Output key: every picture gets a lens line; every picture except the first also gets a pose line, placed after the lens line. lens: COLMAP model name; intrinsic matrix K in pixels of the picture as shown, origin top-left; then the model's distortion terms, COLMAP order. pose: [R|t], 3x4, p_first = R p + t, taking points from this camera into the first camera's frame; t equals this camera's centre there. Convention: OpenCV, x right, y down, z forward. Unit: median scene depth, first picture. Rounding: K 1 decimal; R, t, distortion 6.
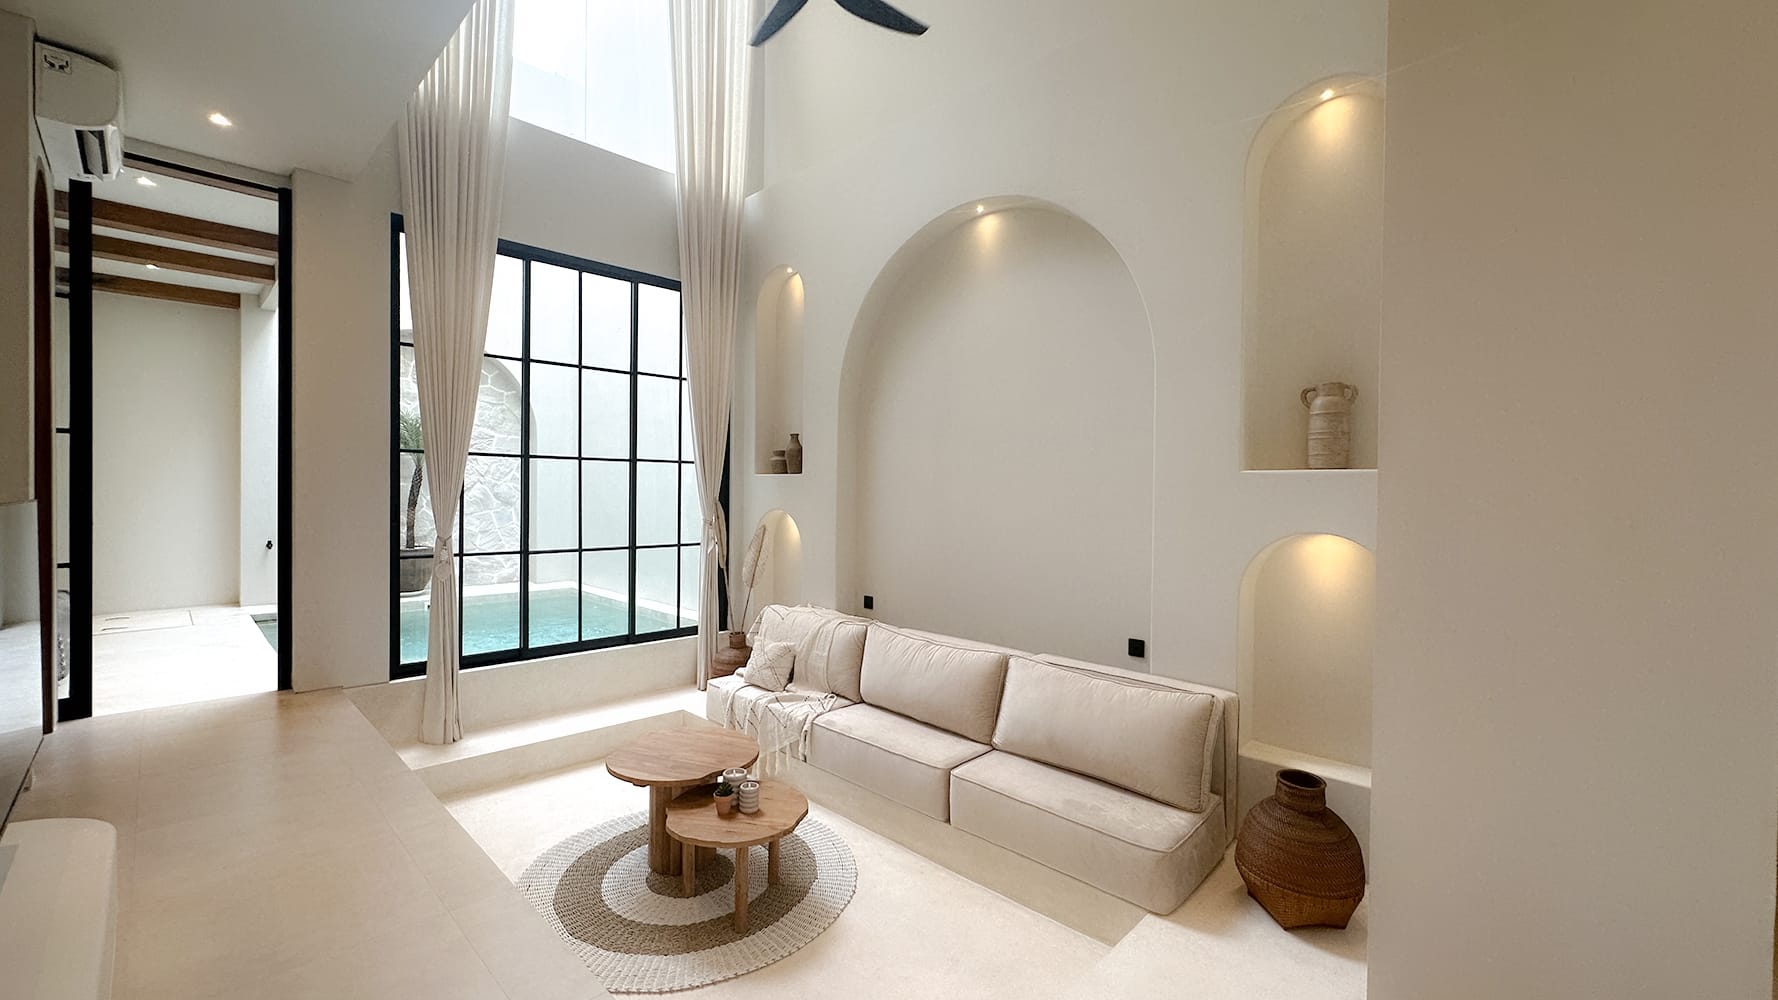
lens RADIAL K [[729.9, 0, 883.0], [0, 729.9, 497.6], [0, 0, 1]] dist [0.002528, 0.000291]
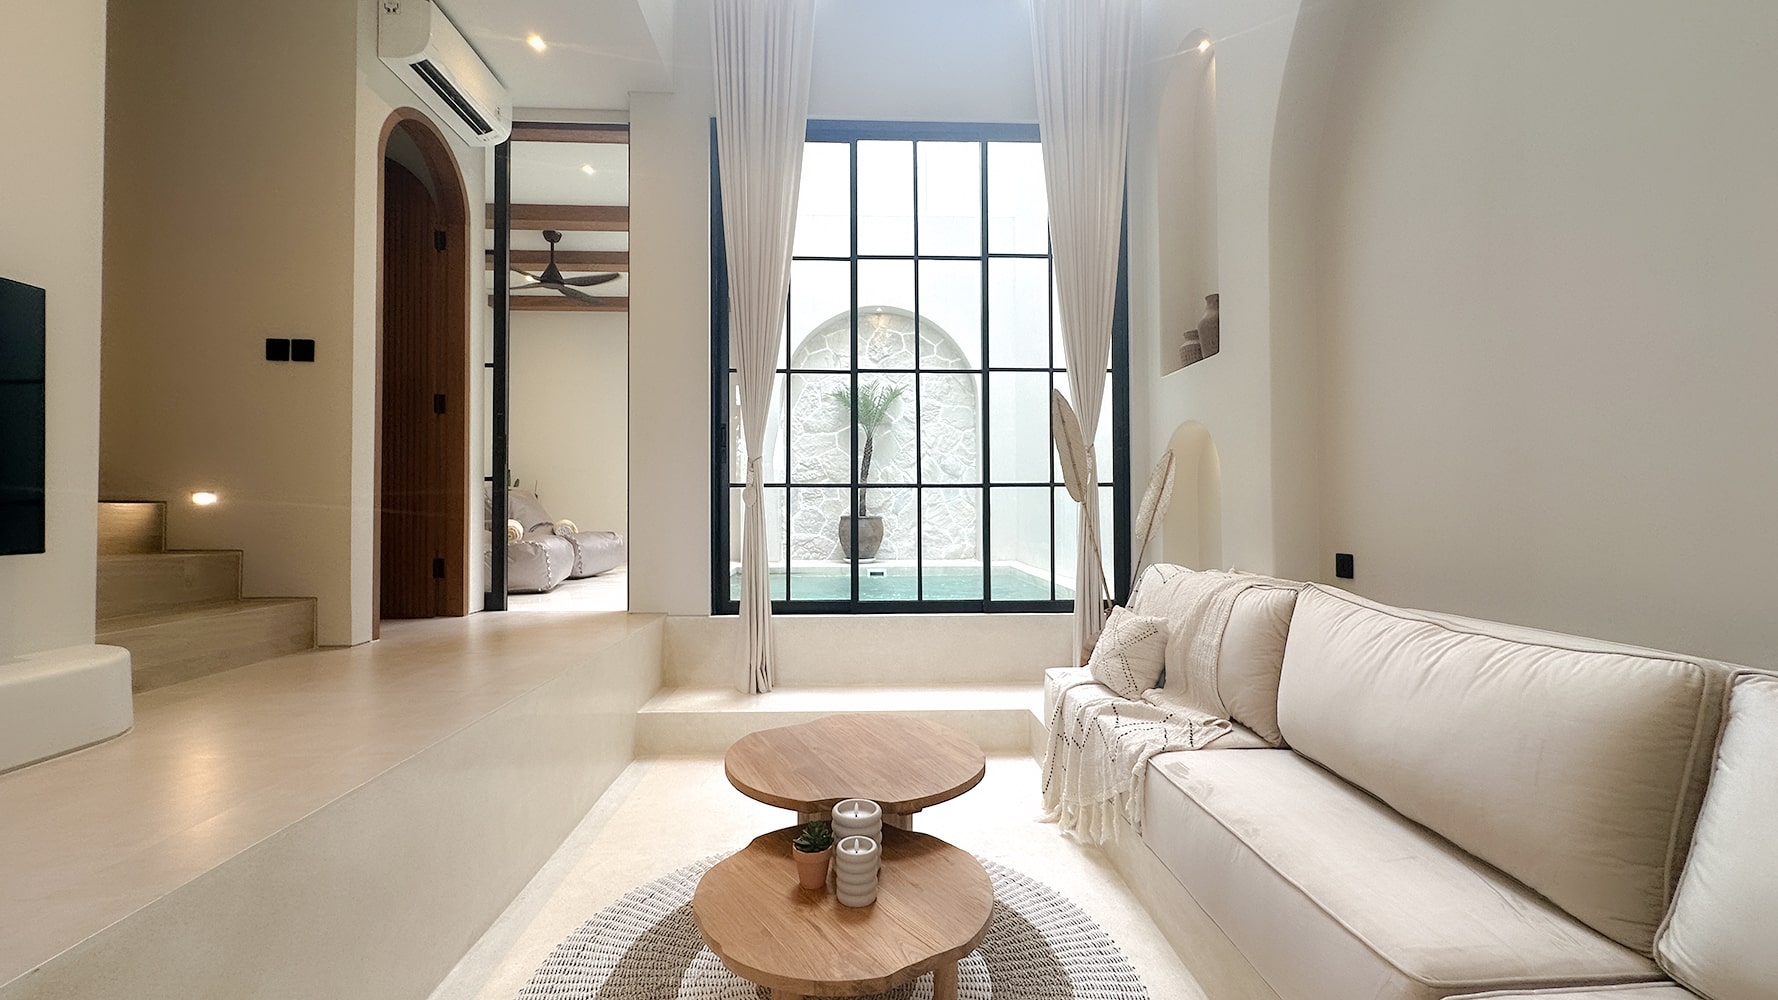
lens RADIAL K [[713.4, 0, 884.0], [0, 713.4, 498.6], [0, 0, 1]] dist [-0.000427, -0.000198]
pose [[0.733726, -0.026285, -0.678937, 0.096242], [0.003227, 0.999375, -0.035202, 0.126523], [0.679438, 0.023638, 0.733352, 0.450784]]
